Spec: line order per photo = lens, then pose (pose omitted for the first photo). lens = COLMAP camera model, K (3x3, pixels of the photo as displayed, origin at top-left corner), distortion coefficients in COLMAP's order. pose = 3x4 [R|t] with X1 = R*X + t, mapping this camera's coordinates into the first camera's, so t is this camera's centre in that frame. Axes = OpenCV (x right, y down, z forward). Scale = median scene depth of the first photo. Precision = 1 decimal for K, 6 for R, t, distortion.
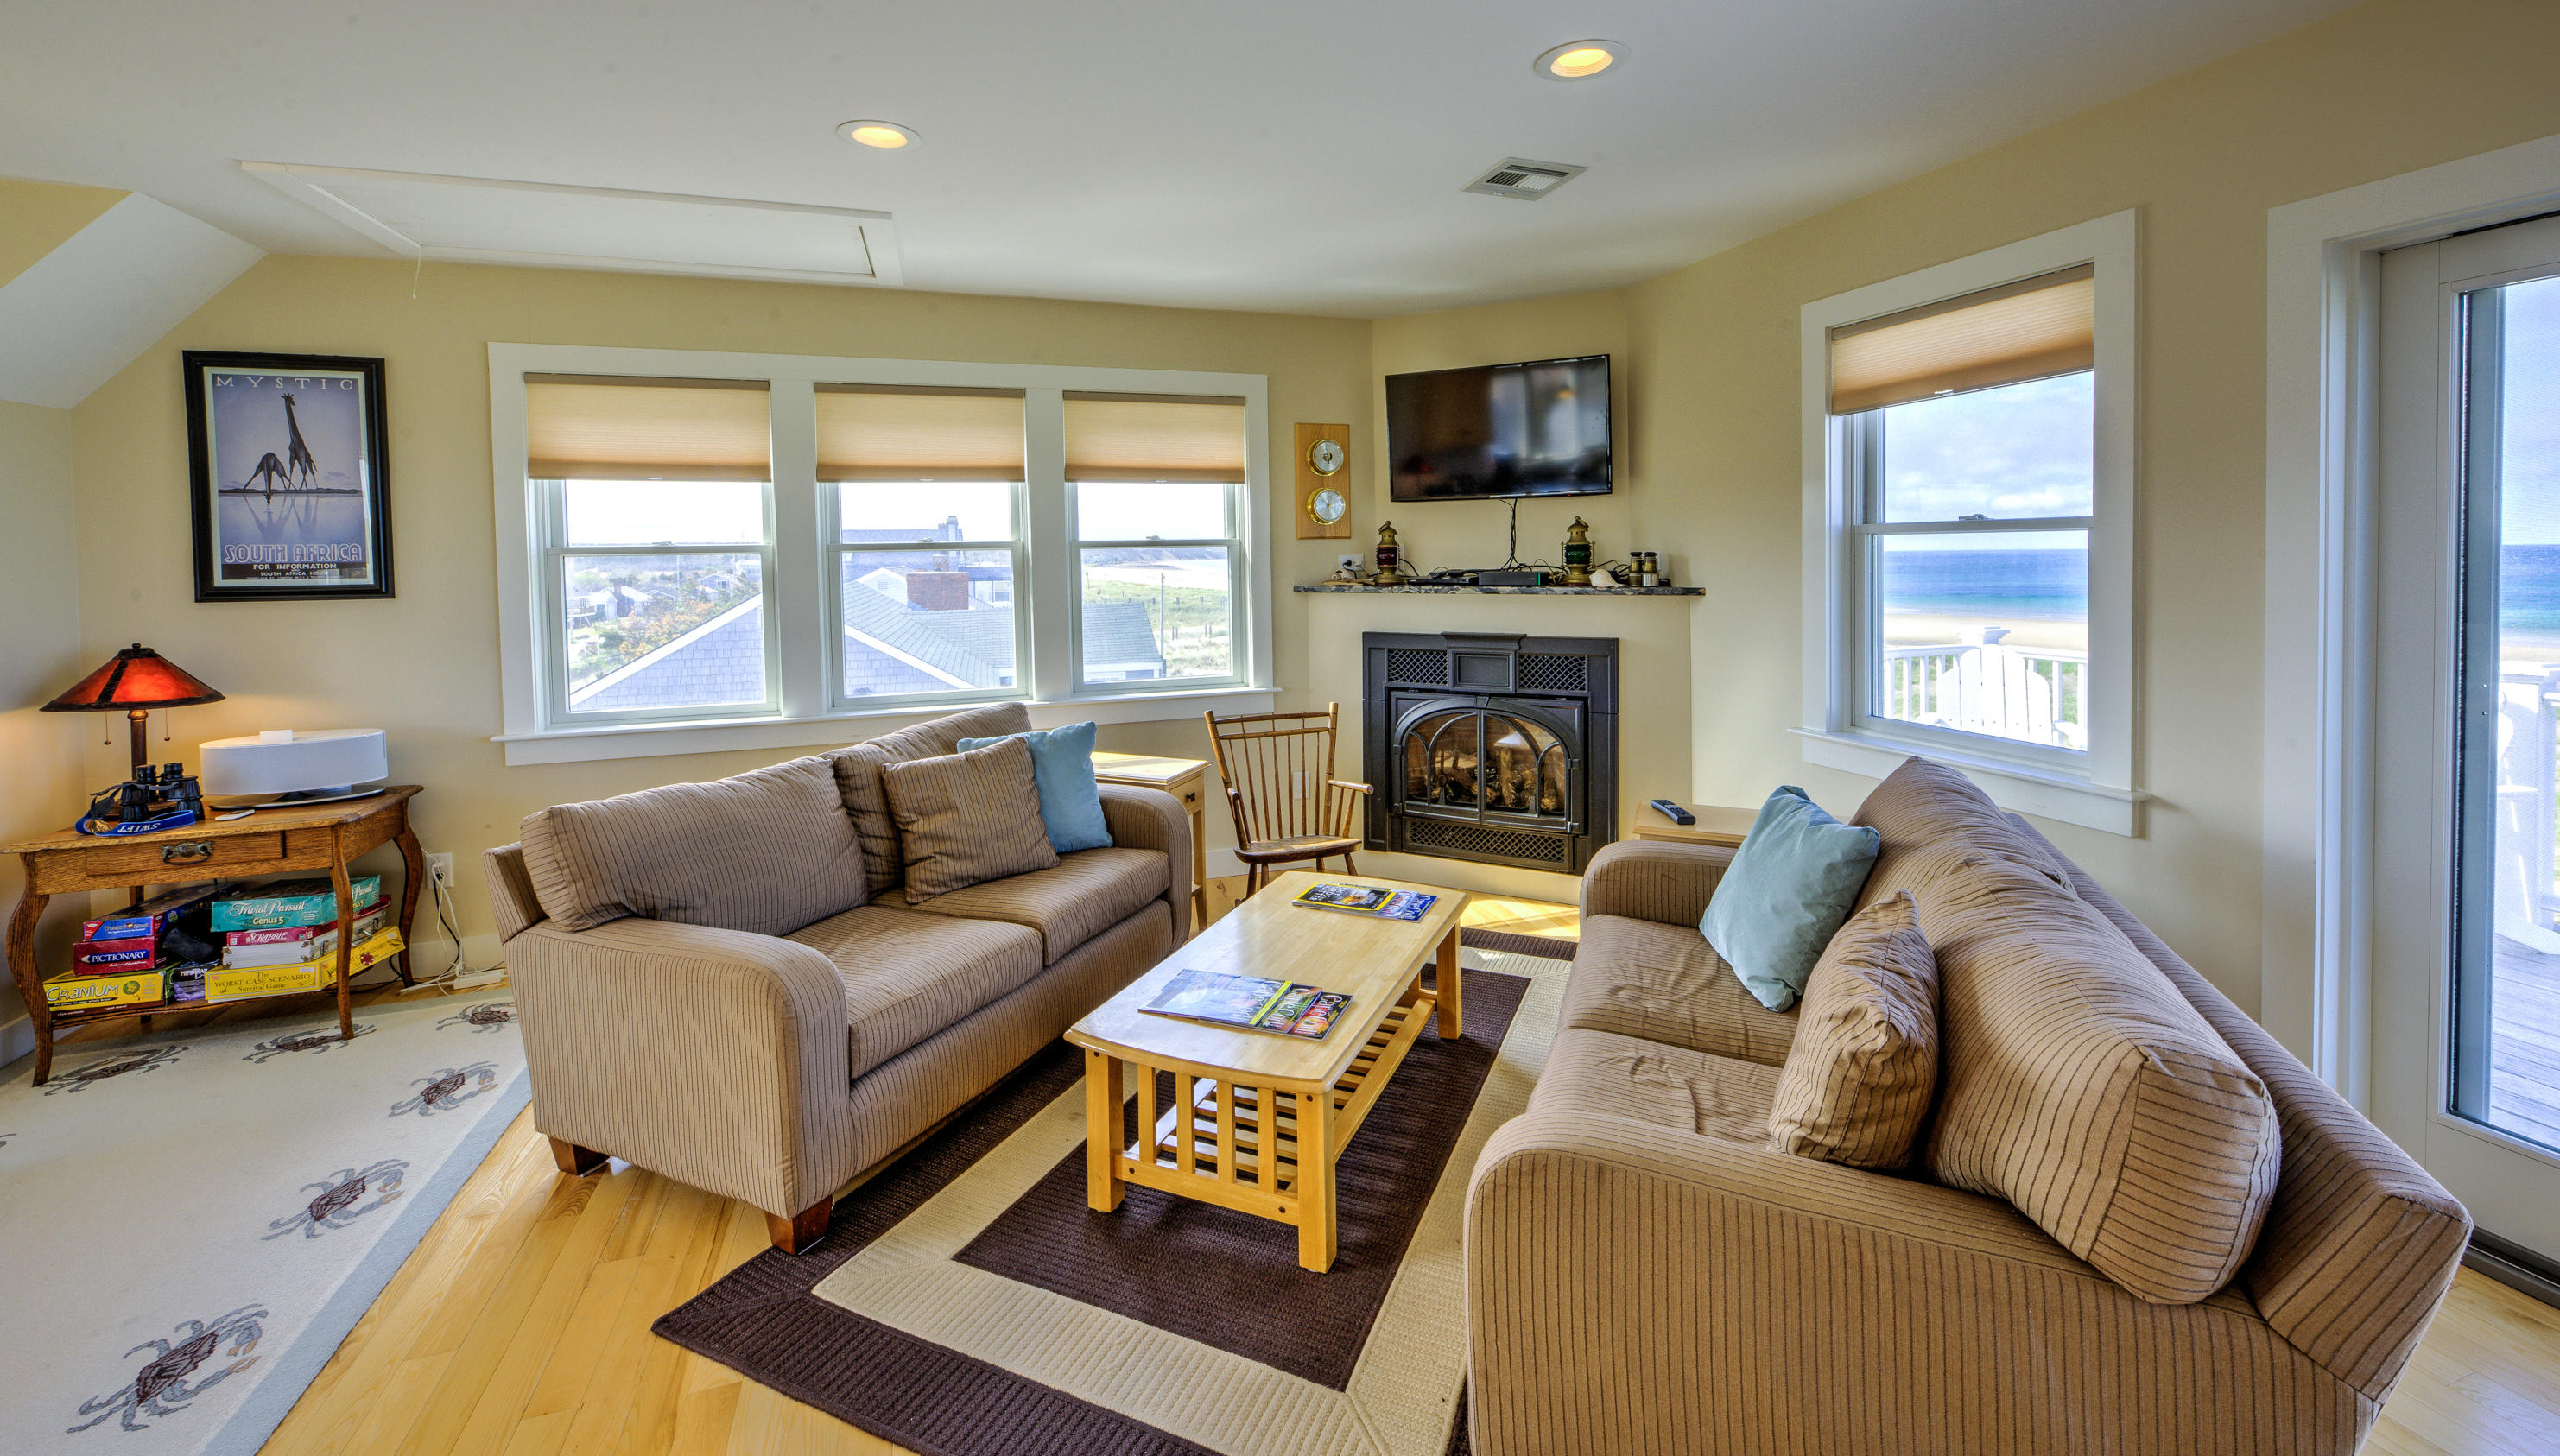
lens RADIAL K [[1039.0, 0, 1311.9], [0, 1039.0, 590.5], [0, 0, 1]] dist [-0.003139, -0.000770]
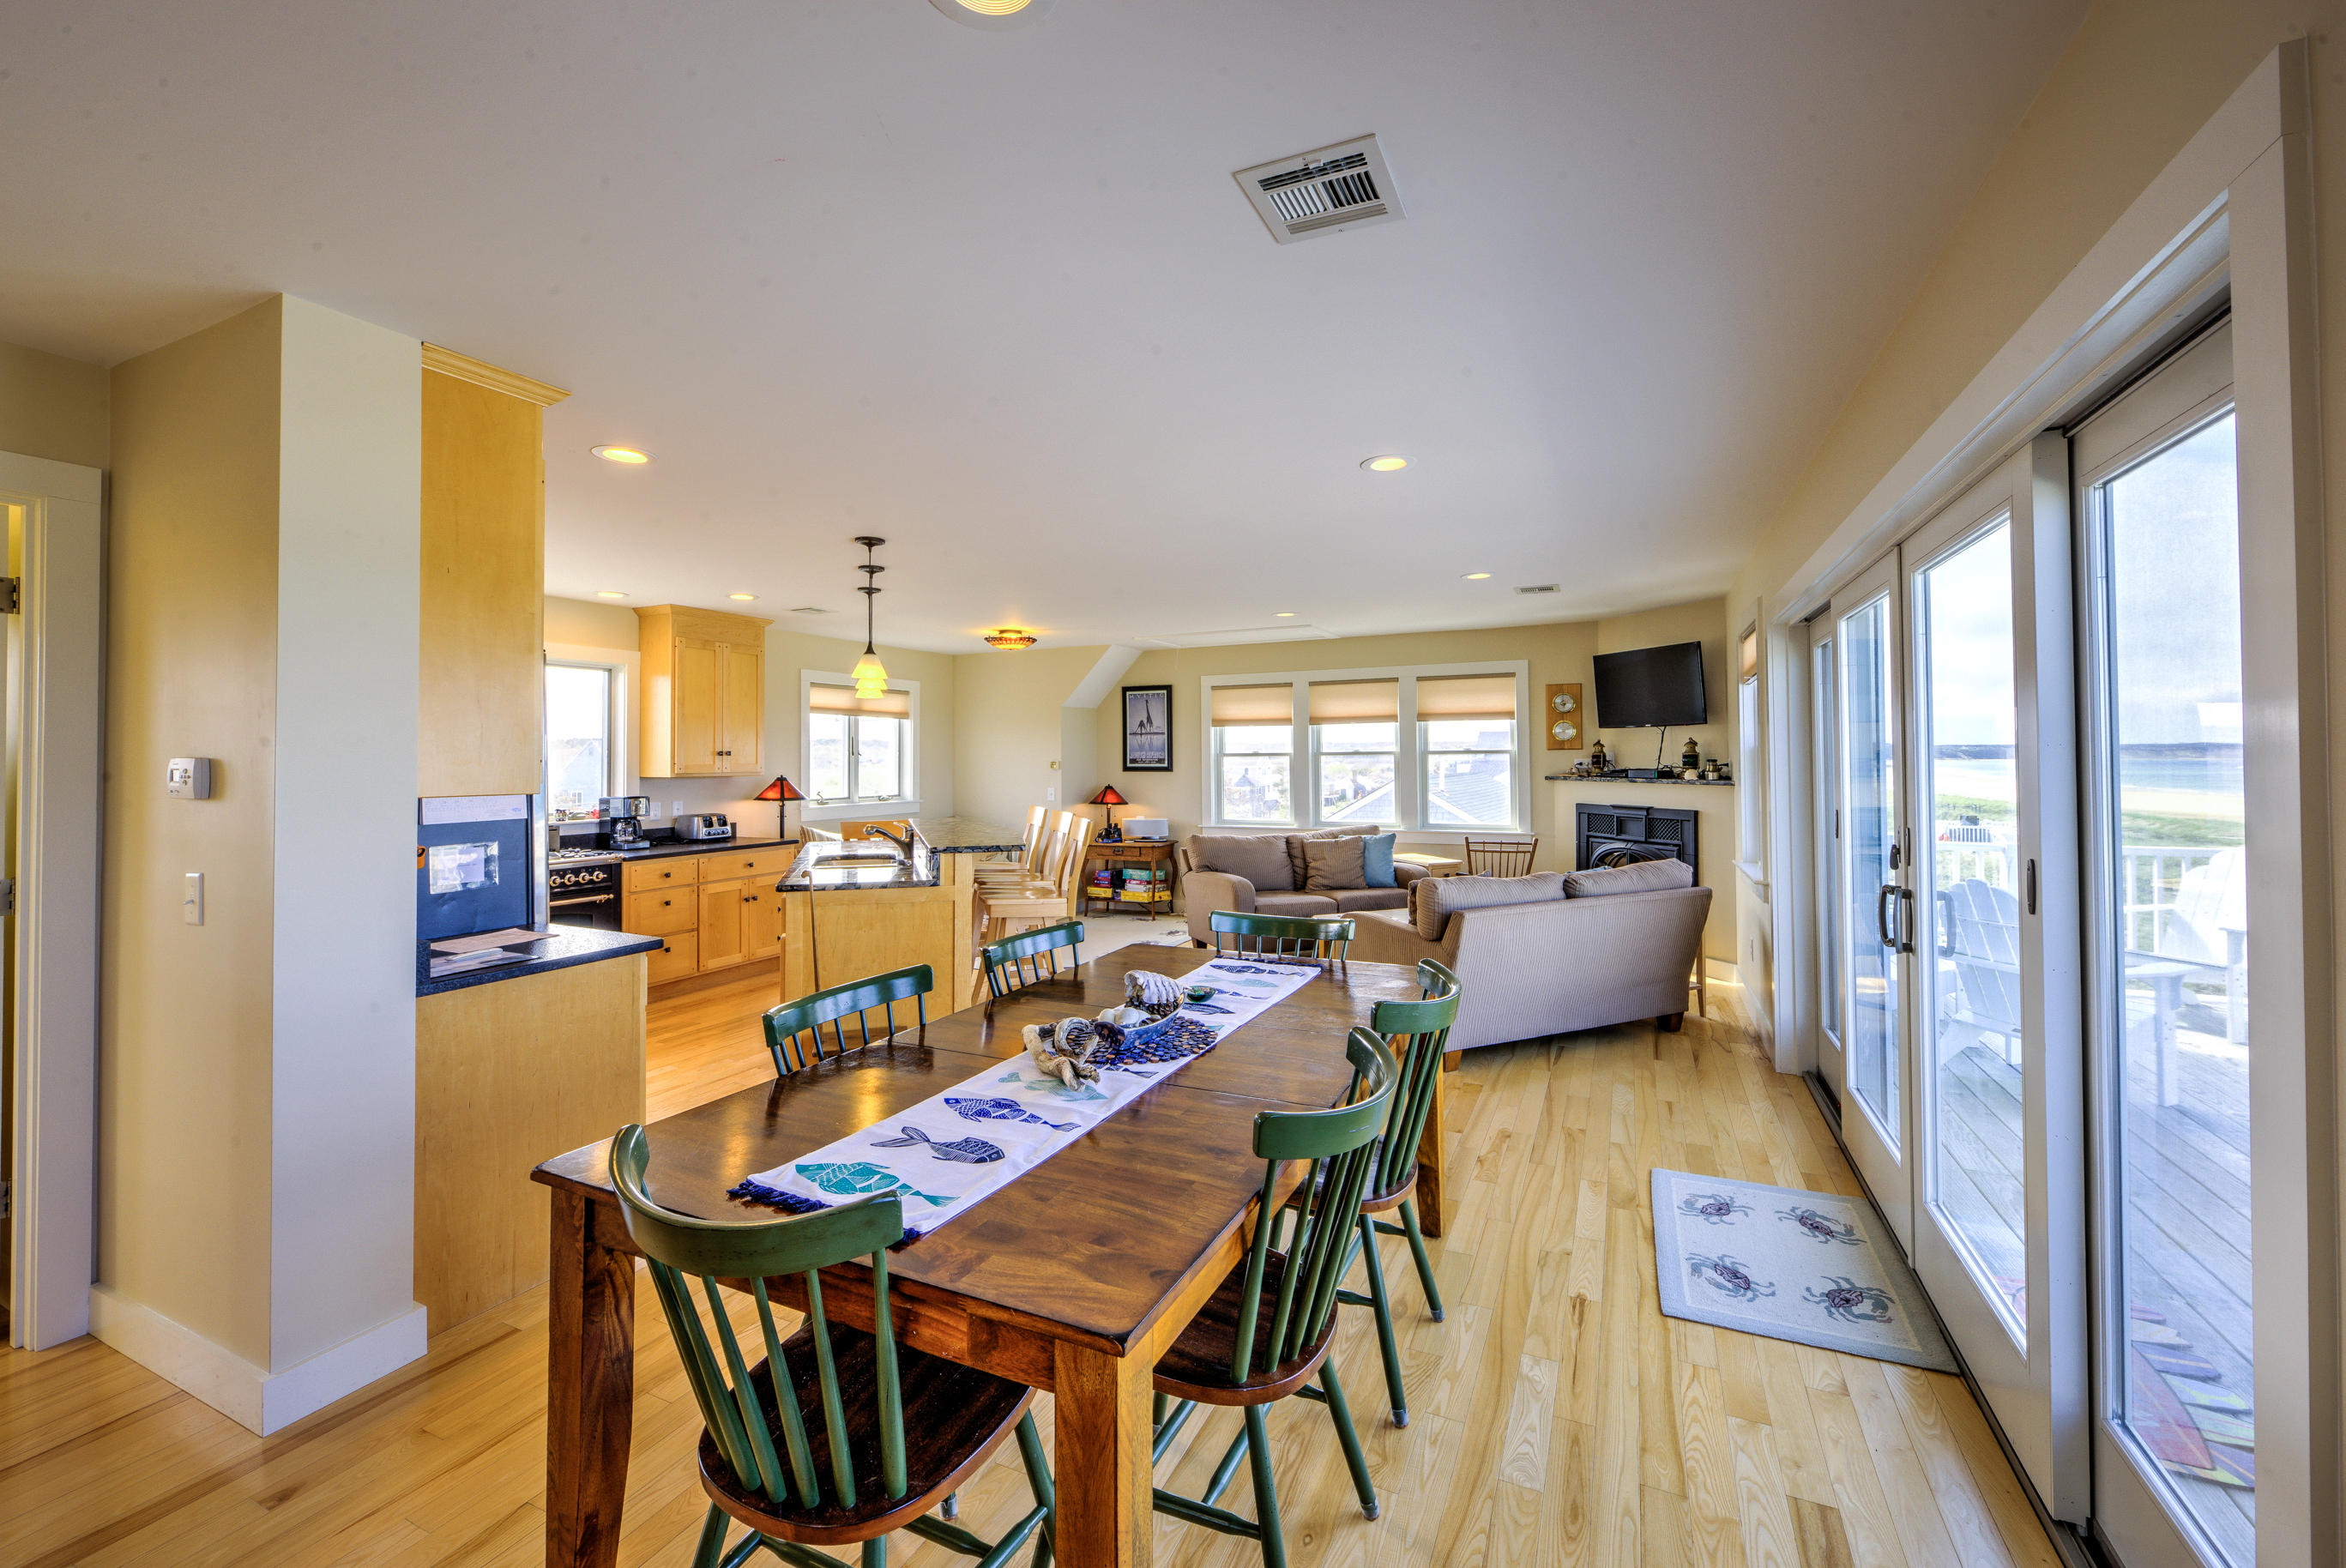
lens RADIAL K [[941.7, 0, 1176.6], [0, 941.7, 764.5], [0, 0, 1]] dist [-0.000200, 0.000089]
pose [[0.715011, 0.014268, -0.698967, 0.749998], [-0.029565, 0.999514, -0.009841, 0.011468], [0.698487, 0.027701, 0.715086, -0.673258]]
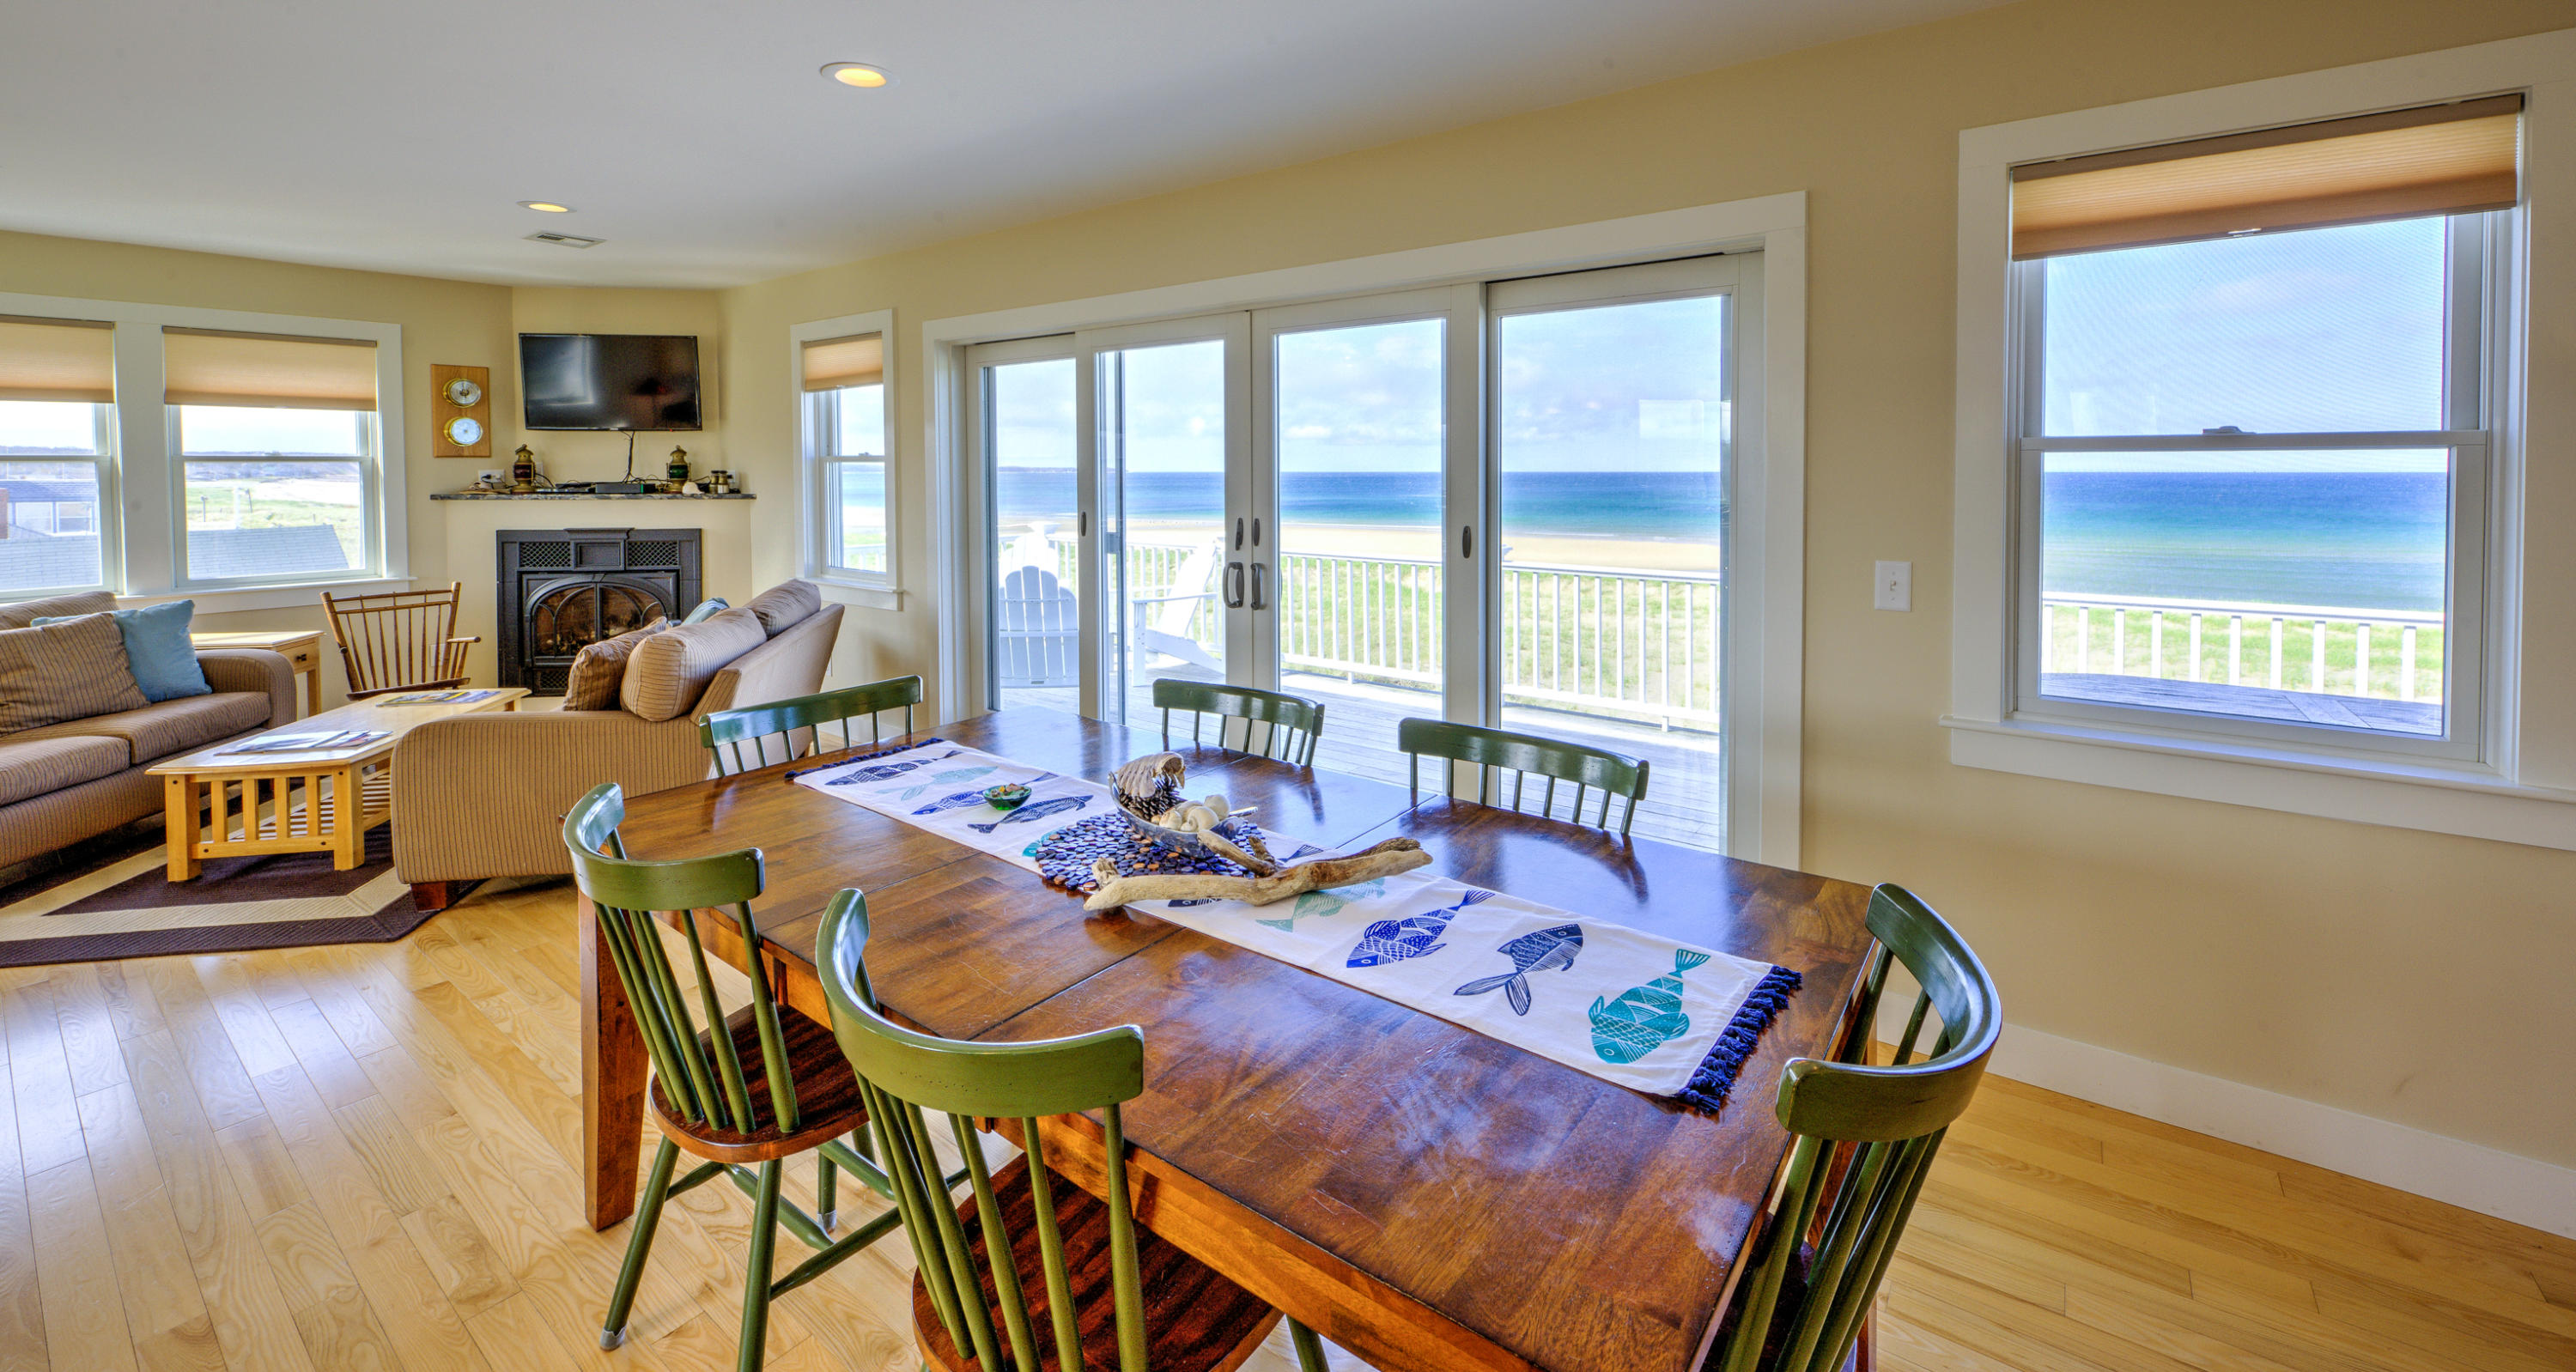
lens RADIAL K [[1025.9, 0, 1308.7], [0, 1025.9, 490.8], [0, 0, 1]] dist [-0.004174, -0.000513]
pose [[0.829351, 0.000104, 0.558727, 0.195462], [0.009316, 0.999858, -0.014014, 0.020602], [-0.558650, 0.016828, 0.829233, -0.690800]]
